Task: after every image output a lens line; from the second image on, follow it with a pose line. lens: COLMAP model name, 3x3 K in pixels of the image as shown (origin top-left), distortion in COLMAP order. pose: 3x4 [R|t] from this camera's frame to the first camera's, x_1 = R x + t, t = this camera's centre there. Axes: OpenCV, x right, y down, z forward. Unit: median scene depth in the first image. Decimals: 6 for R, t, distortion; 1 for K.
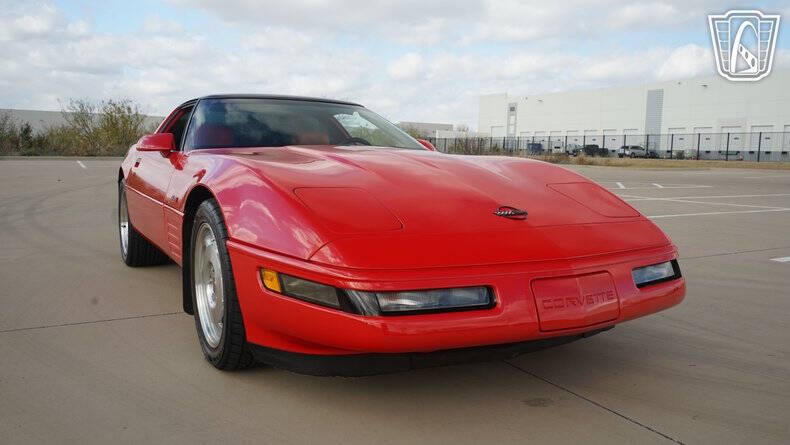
lens RADIAL K [[642.3, 0, 400.0], [0, 642.3, 222.4], [0, 0, 1]] dist [-0.001762, 0.024261]
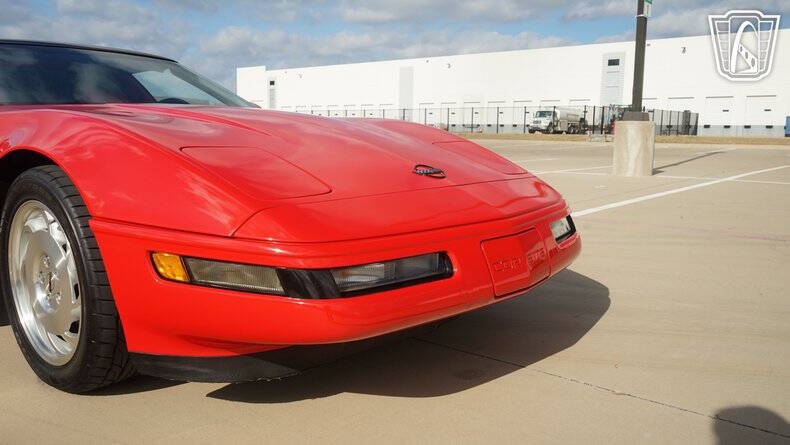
lens RADIAL K [[642.3, 0, 392.4], [0, 642.3, 226.3], [0, 0, 1]] dist [-0.001762, 0.024261]
pose [[0.932067, -0.060865, 0.357138, -0.185540], [0.045759, 0.997670, 0.050605, 0.012971], [-0.359386, -0.030825, 0.932680, 0.167792]]
